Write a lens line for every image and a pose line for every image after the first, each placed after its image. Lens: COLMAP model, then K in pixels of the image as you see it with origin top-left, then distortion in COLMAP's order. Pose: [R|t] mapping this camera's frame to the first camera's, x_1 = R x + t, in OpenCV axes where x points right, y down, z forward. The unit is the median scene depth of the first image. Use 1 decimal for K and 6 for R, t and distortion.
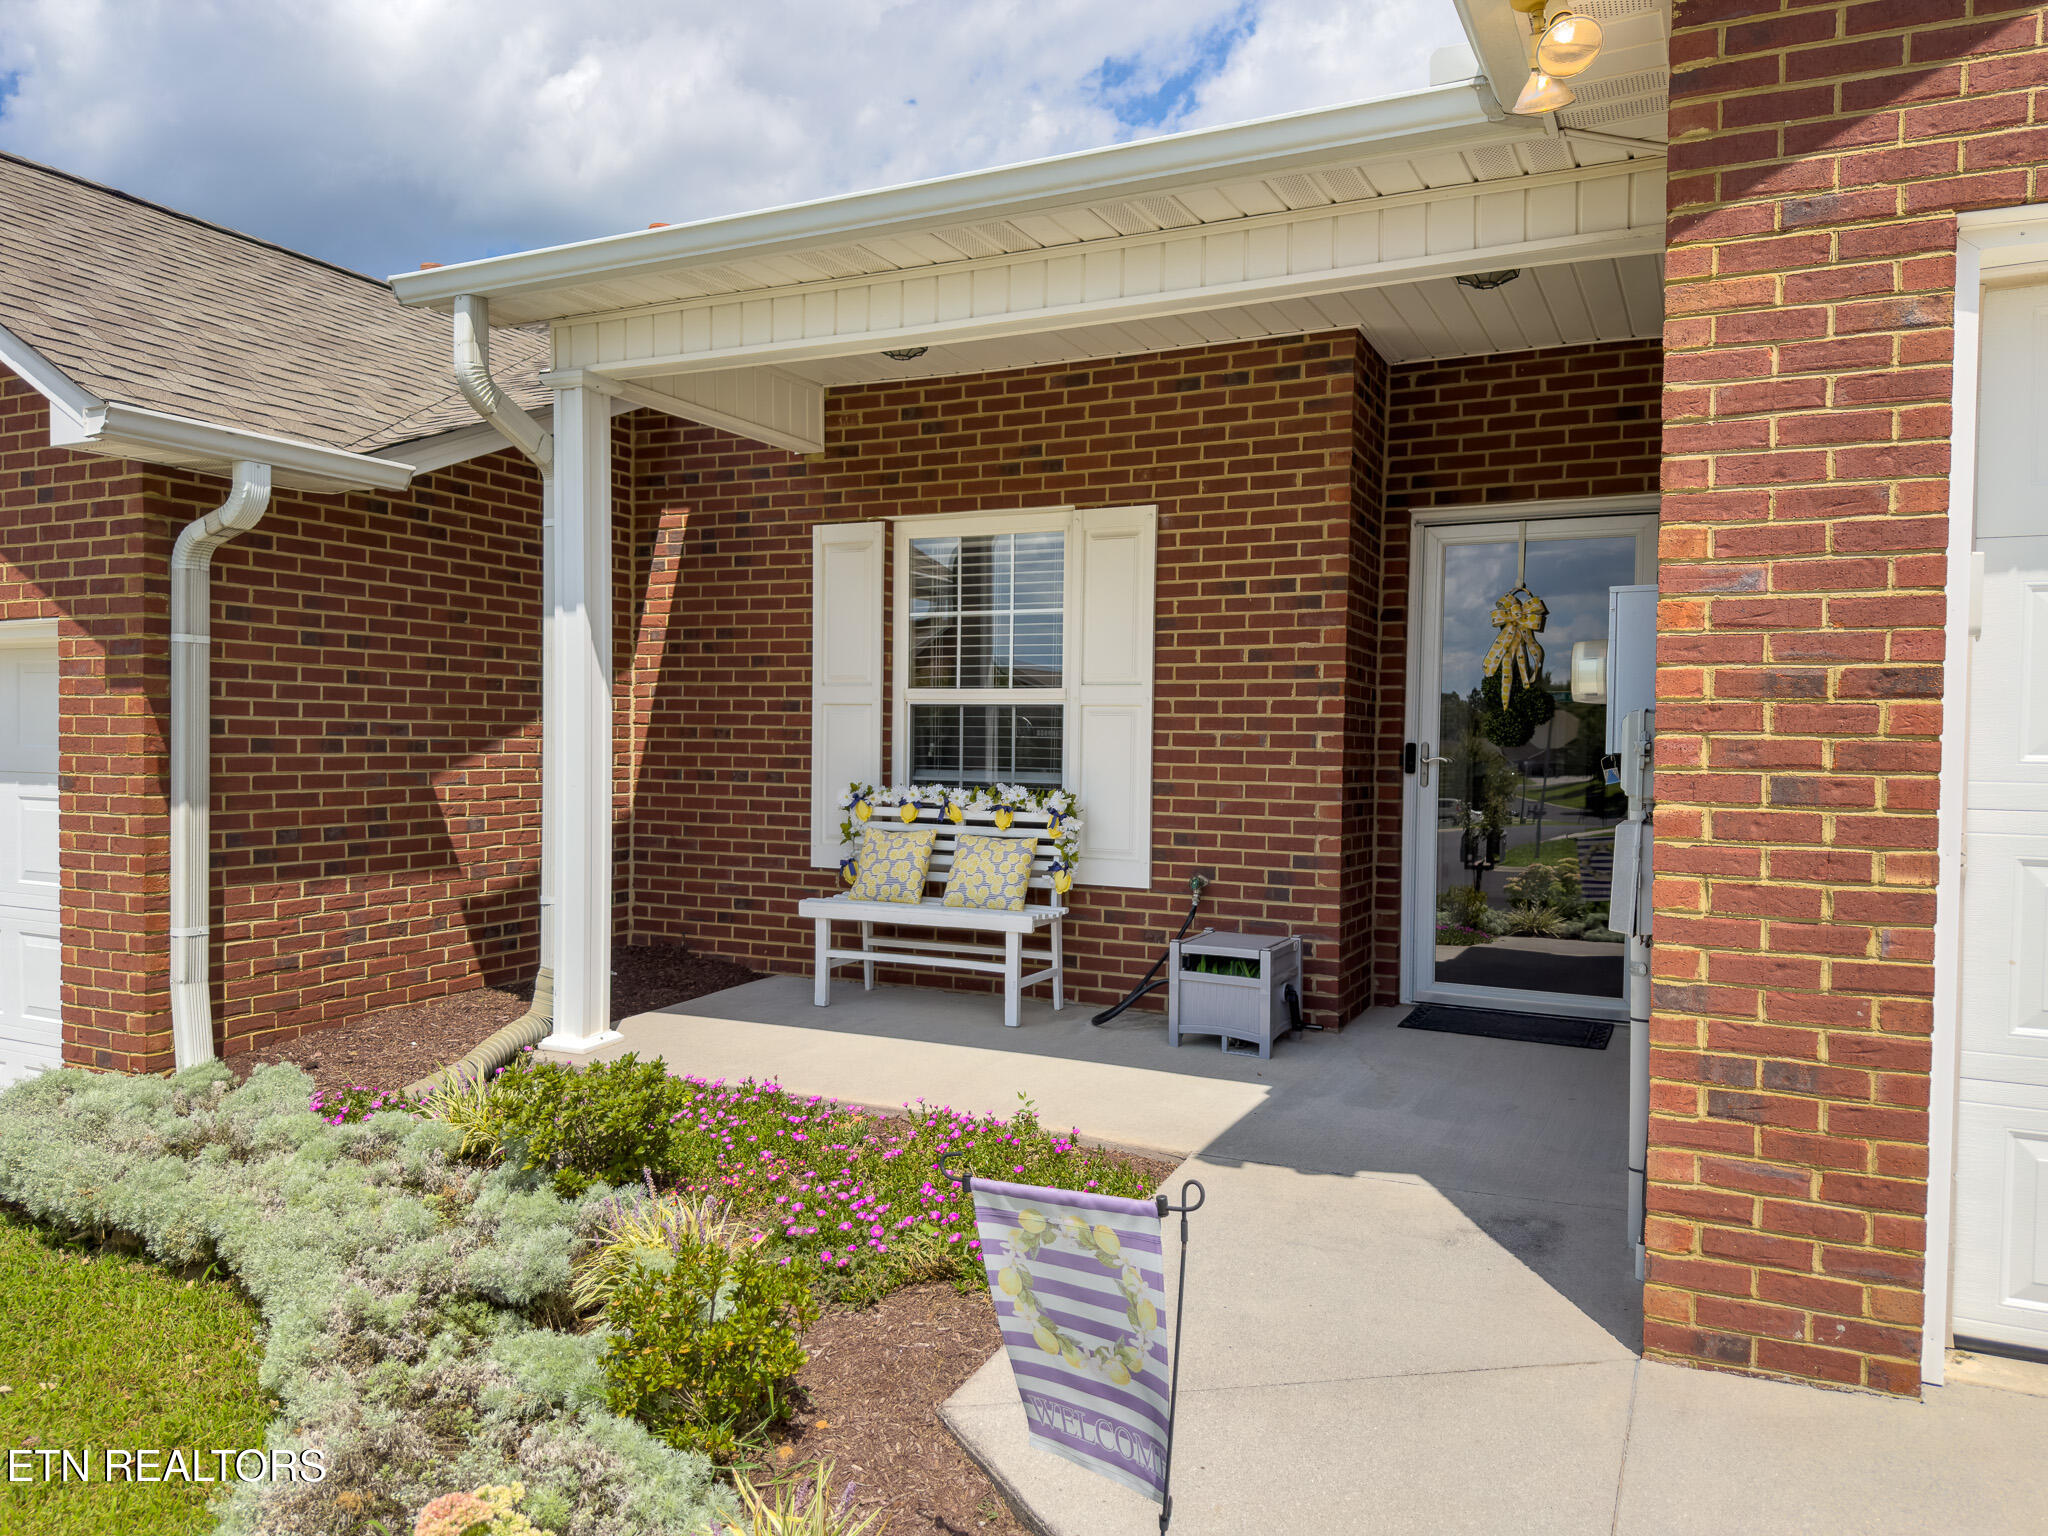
lens RADIAL K [[1440.7, 0, 1020.3], [0, 1440.7, 774.9], [0, 0, 1]] dist [0.107370, -0.003612]
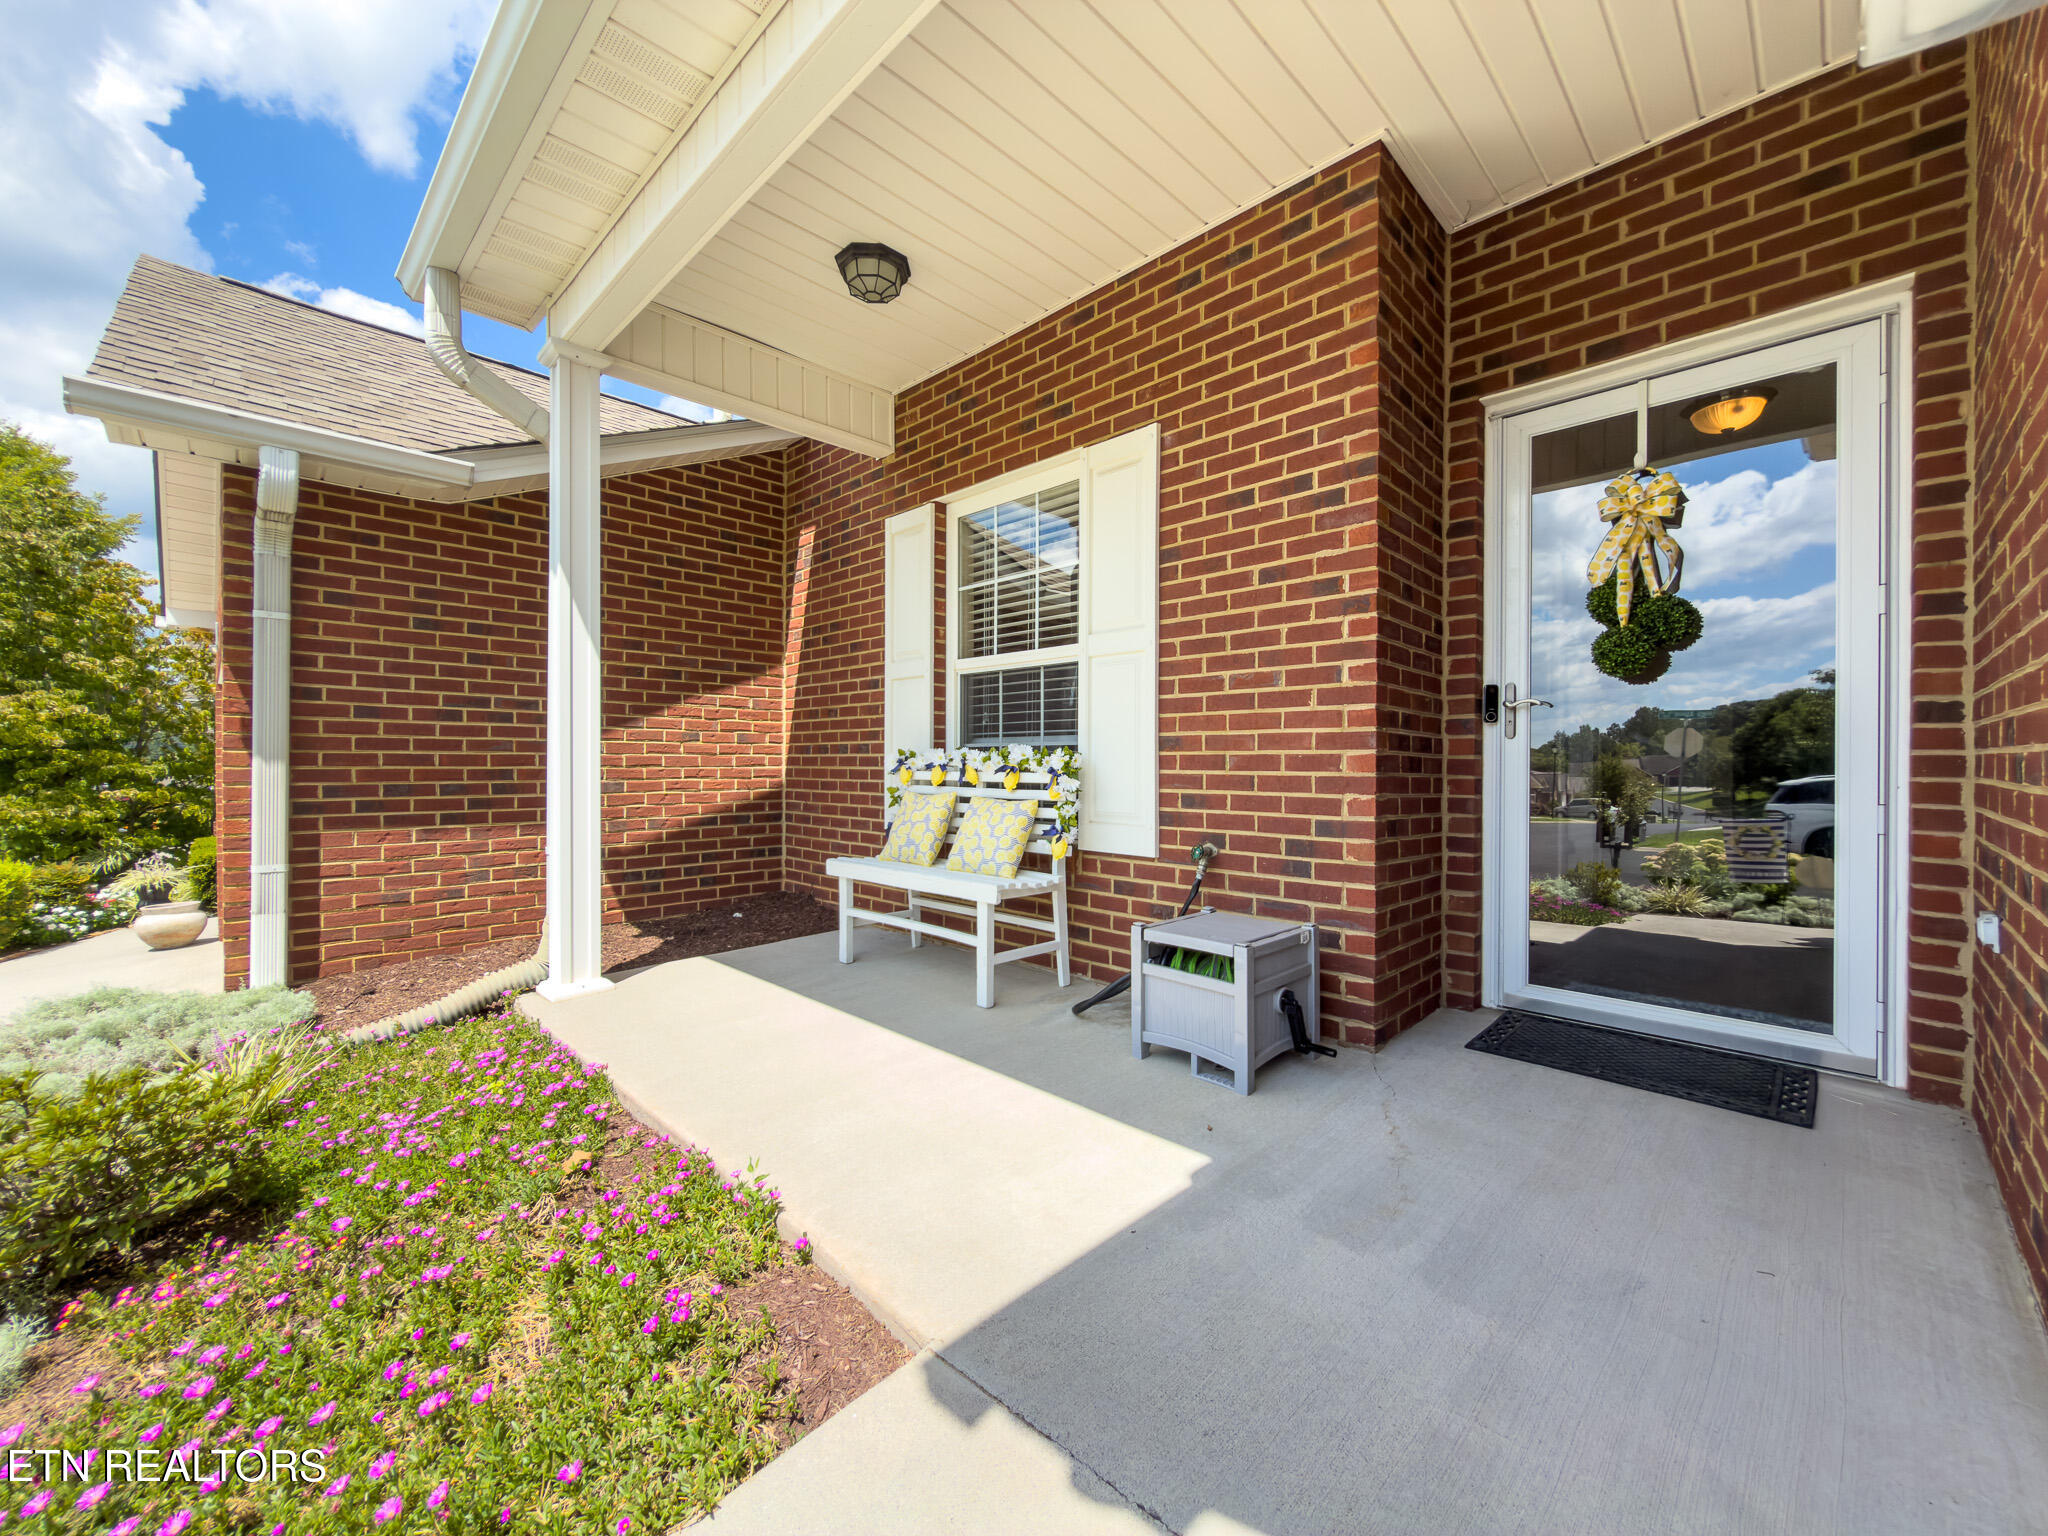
lens RADIAL K [[817.3, 0, 1024.8], [0, 817.3, 763.2], [0, 0, 1]] dist [-0.000583, 0.000284]
pose [[0.945767, -0.009451, -0.324709, 0.176397], [-0.000414, 0.999541, -0.030299, 0.036630], [0.324847, 0.028790, 0.945328, 0.502988]]
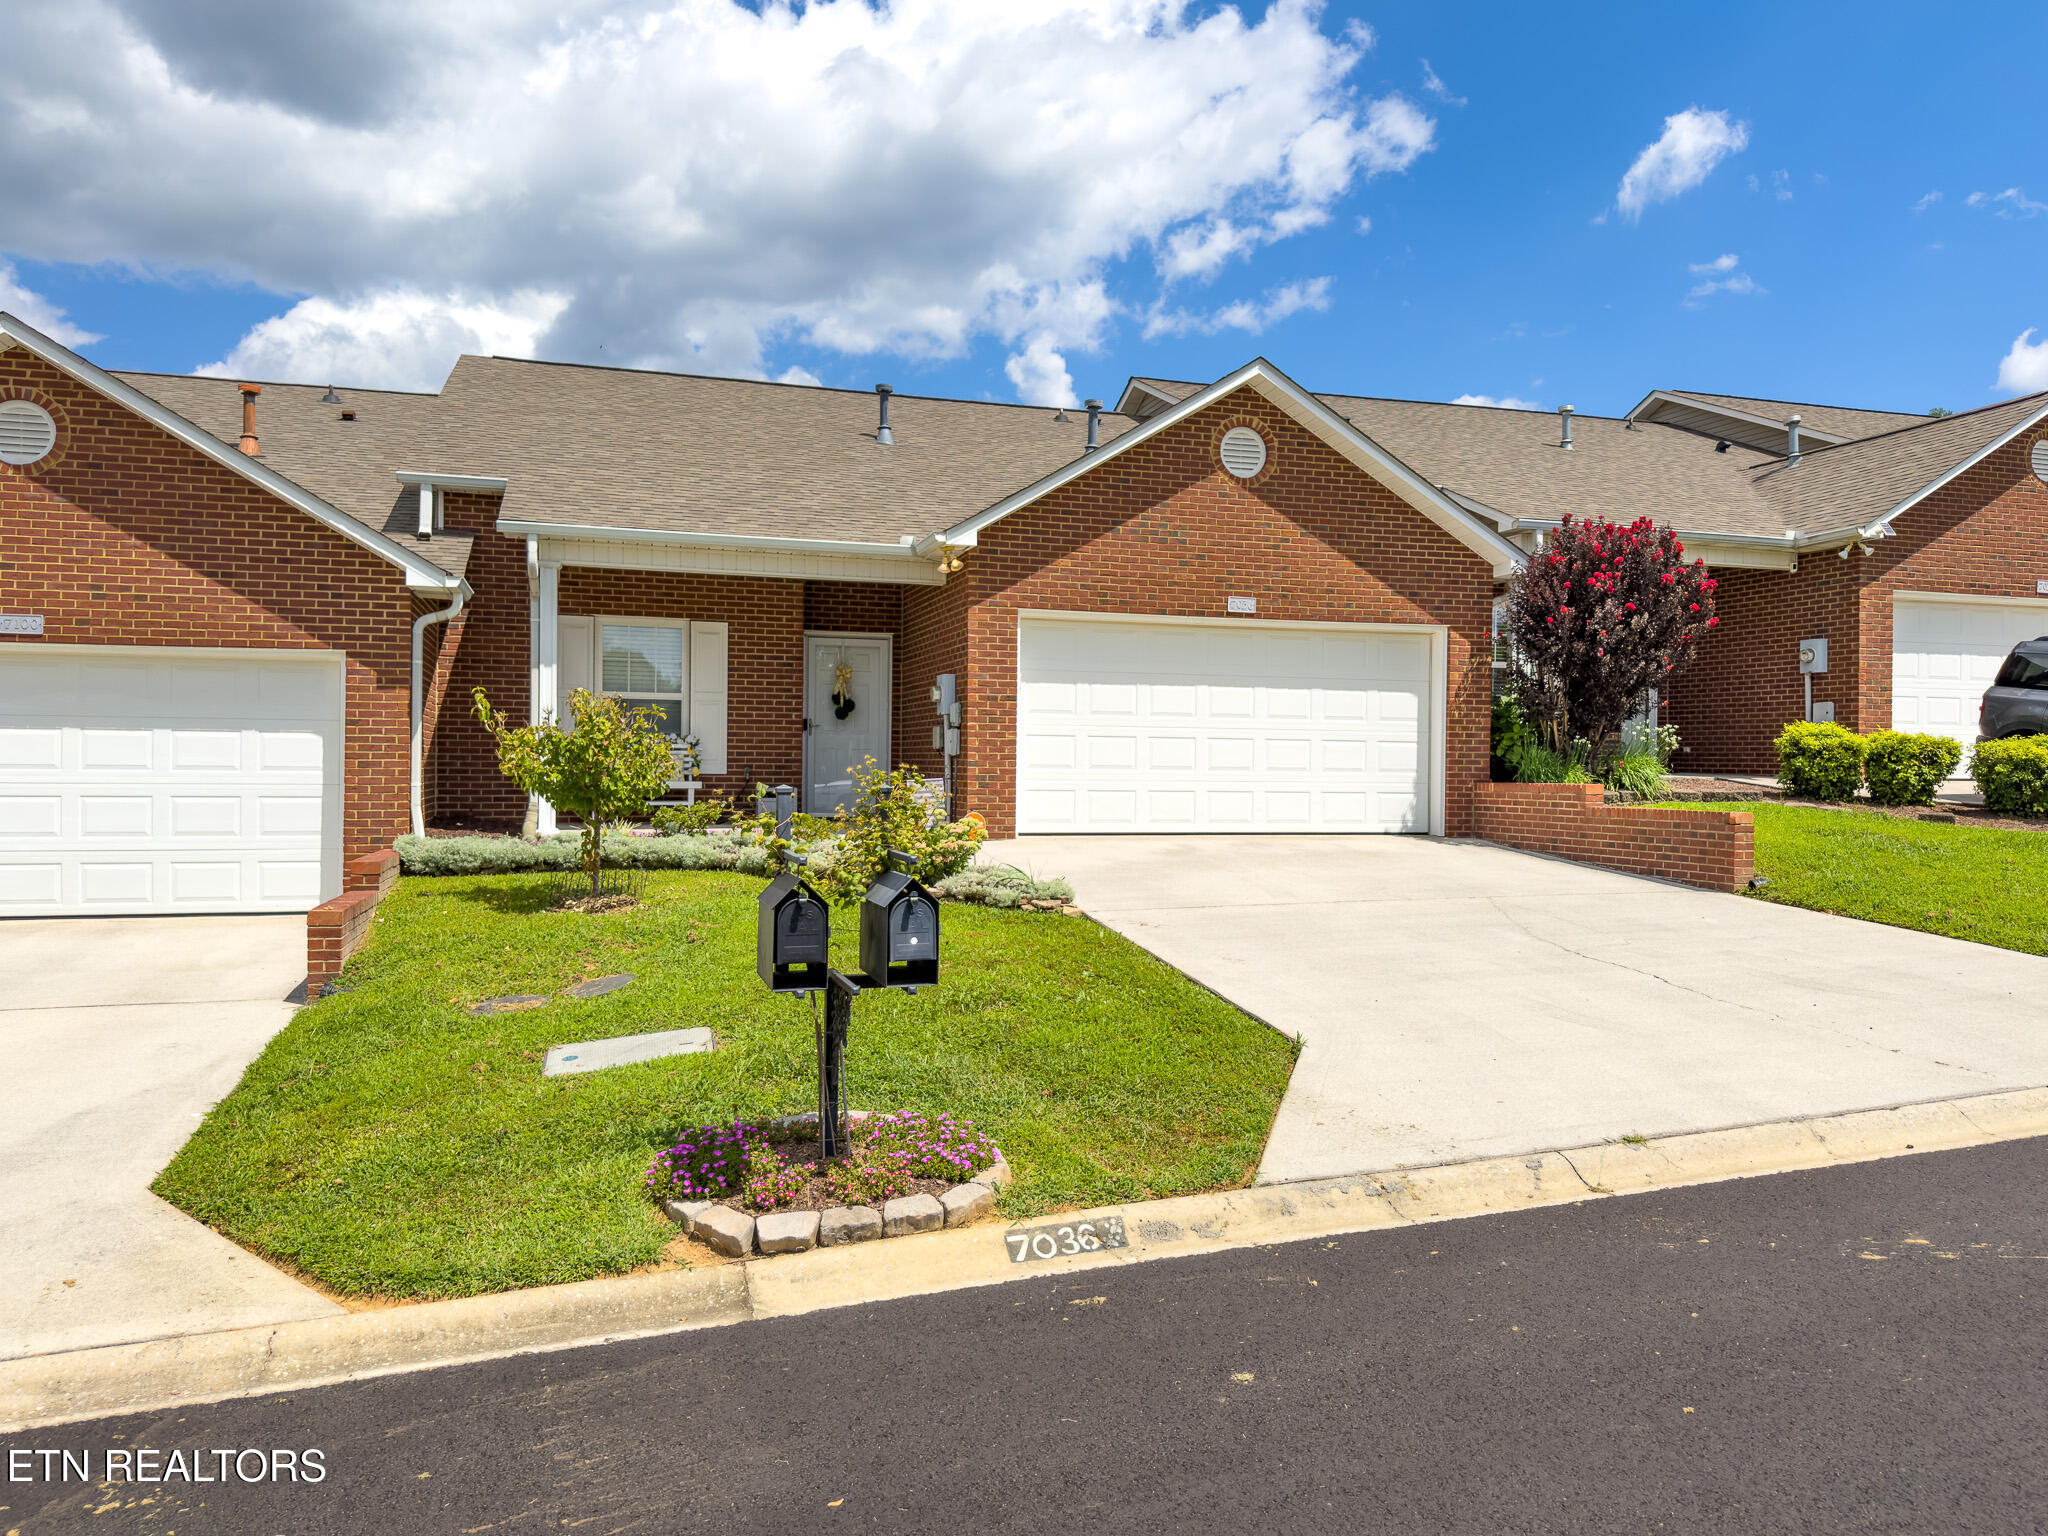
lens RADIAL K [[1440.7, 0, 1020.3], [0, 1440.7, 774.9], [0, 0, 1]] dist [0.107370, -0.003612]
pose [[0.736843, -0.006753, 0.676030, -1.239700], [0.017613, 0.999802, -0.009210, 0.112421], [-0.675834, 0.018694, 0.736817, -1.209315]]
